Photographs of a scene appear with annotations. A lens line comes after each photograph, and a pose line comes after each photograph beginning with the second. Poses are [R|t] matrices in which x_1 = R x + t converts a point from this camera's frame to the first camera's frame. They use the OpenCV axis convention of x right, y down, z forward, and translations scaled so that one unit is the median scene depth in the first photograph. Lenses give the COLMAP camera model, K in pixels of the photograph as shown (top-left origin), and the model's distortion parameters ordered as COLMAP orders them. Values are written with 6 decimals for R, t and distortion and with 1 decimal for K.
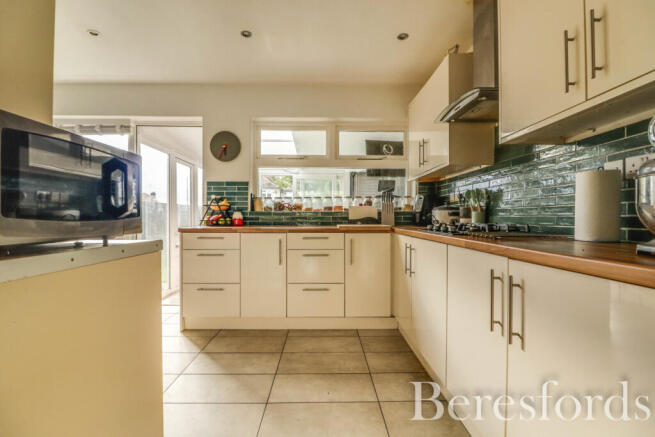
lens RADIAL K [[310.3, 0, 325.6], [0, 310.3, 217.1], [0, 0, 1]] dist [0.003492, -0.001064]
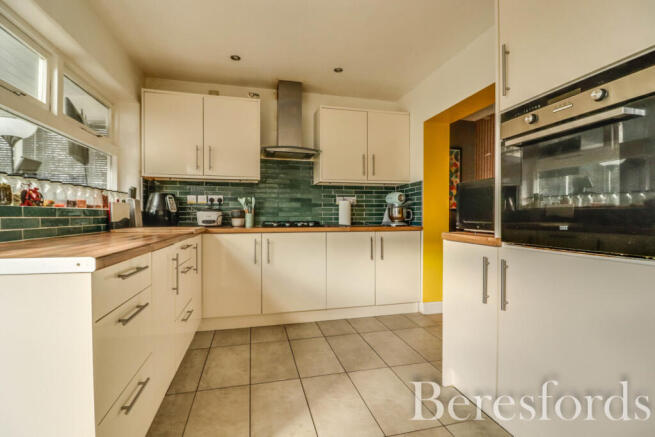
lens RADIAL K [[310.3, 0, 327.4], [0, 310.3, 215.3], [0, 0, 1]] dist [0.003492, -0.001064]
pose [[-0.239119, -0.006208, 0.970971, -0.746175], [-0.002945, 0.999980, 0.005668, -0.012844], [-0.970986, -0.001504, -0.239132, 0.756120]]
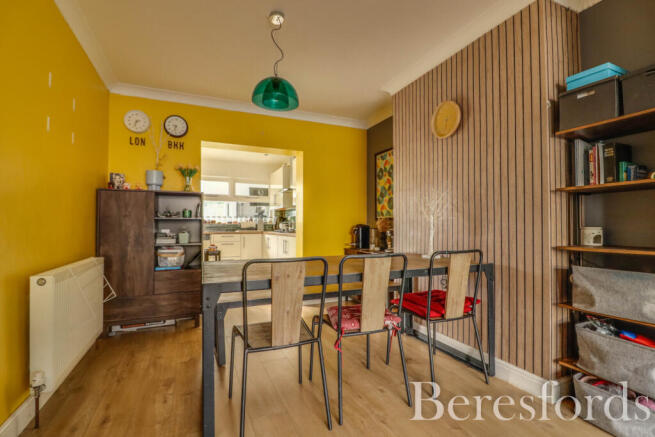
lens RADIAL K [[310.3, 0, 327.8], [0, 310.3, 221.5], [0, 0, 1]] dist [0.003492, -0.001064]
pose [[0.920109, 0.004671, 0.391634, -0.199638], [0.003533, 0.999789, -0.020225, 0.007455], [-0.391646, 0.019992, 0.919899, -1.090584]]
